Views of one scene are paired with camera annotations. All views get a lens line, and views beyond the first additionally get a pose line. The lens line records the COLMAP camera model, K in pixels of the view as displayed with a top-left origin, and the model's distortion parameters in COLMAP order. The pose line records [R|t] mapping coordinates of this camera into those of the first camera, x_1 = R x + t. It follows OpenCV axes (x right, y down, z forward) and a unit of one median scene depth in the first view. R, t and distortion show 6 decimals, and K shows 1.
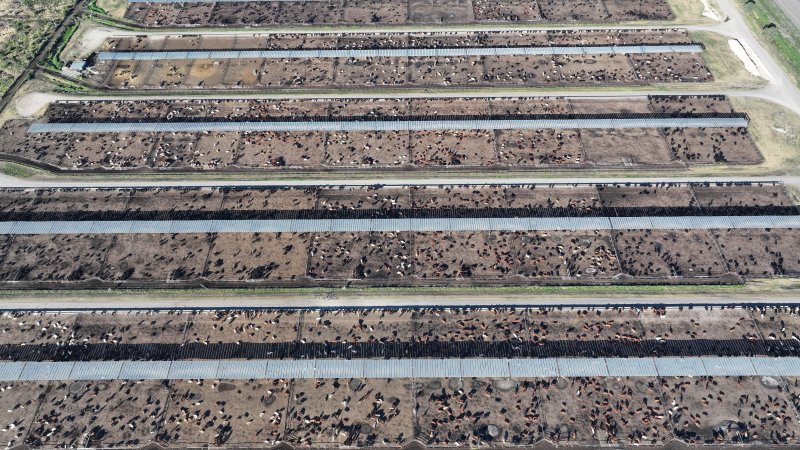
lens RADIAL K [[567.5, 0, 402.4], [0, 567.5, 222.6], [0, 0, 1]] dist [-0.004489, 0.020711]
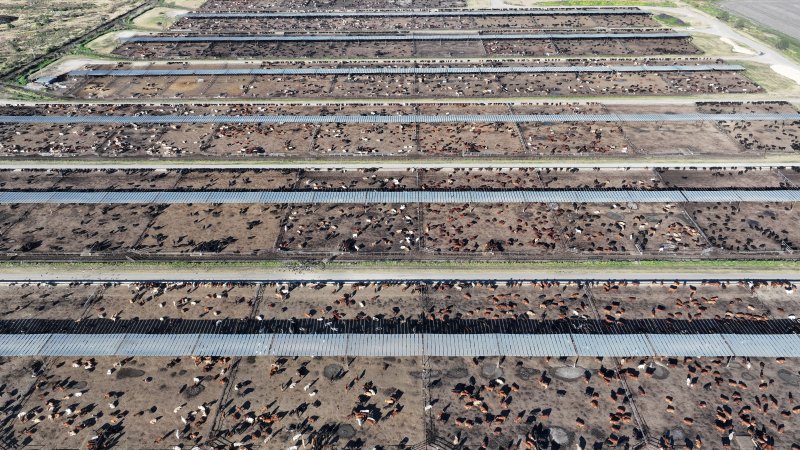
lens RADIAL K [[567.5, 0, 402.4], [0, 567.5, 222.6], [0, 0, 1]] dist [-0.004489, 0.020711]
pose [[0.999944, 0.007230, -0.007681, -0.001421], [-0.009094, 0.959837, -0.280412, 0.251715], [0.005345, 0.280466, 0.959849, 0.285336]]
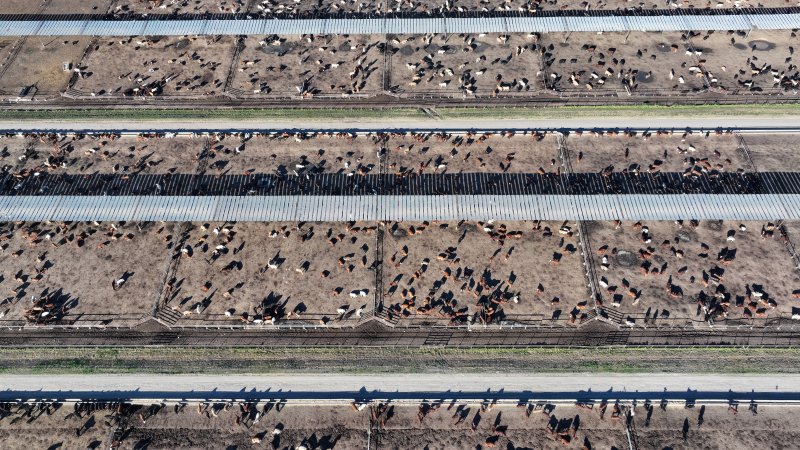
lens RADIAL K [[567.5, 0, 402.4], [0, 567.5, 222.6], [0, 0, 1]] dist [-0.004489, 0.020711]
pose [[0.999971, 0.005324, -0.005447, 0.038392], [-0.004963, 0.997922, 0.064248, -0.223925], [0.005778, -0.064219, 0.997919, 0.693620]]
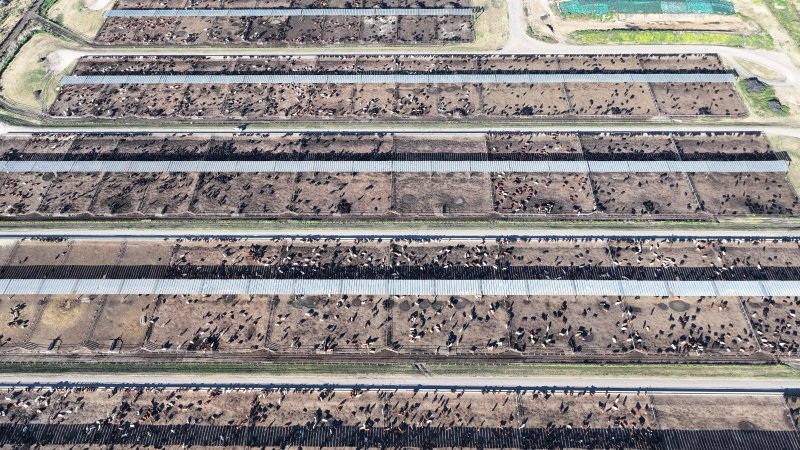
lens RADIAL K [[656.1, 0, 400.0], [0, 656.1, 225.0], [0, 0, 1]] dist [0.006368, -0.000240]
pose [[0.999870, 0.011240, -0.011583, 0.041723], [-0.011689, 0.999154, -0.039432, -0.468443], [0.011130, 0.039562, 0.999155, 0.370886]]
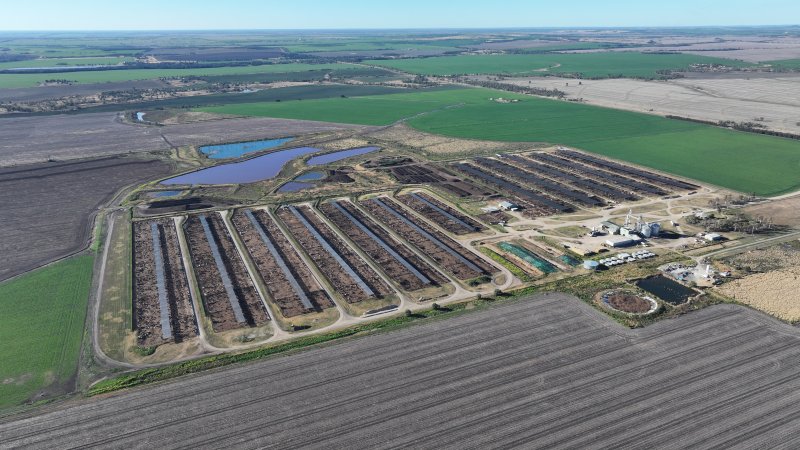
lens RADIAL K [[567.5, 0, 402.4], [0, 567.5, 222.6], [0, 0, 1]] dist [-0.004489, 0.020711]
pose [[0.410995, 0.301472, -0.860347, 2.809399], [-0.680349, 0.729600, -0.069351, -0.570104], [0.606802, 0.613839, 0.504969, 0.010415]]
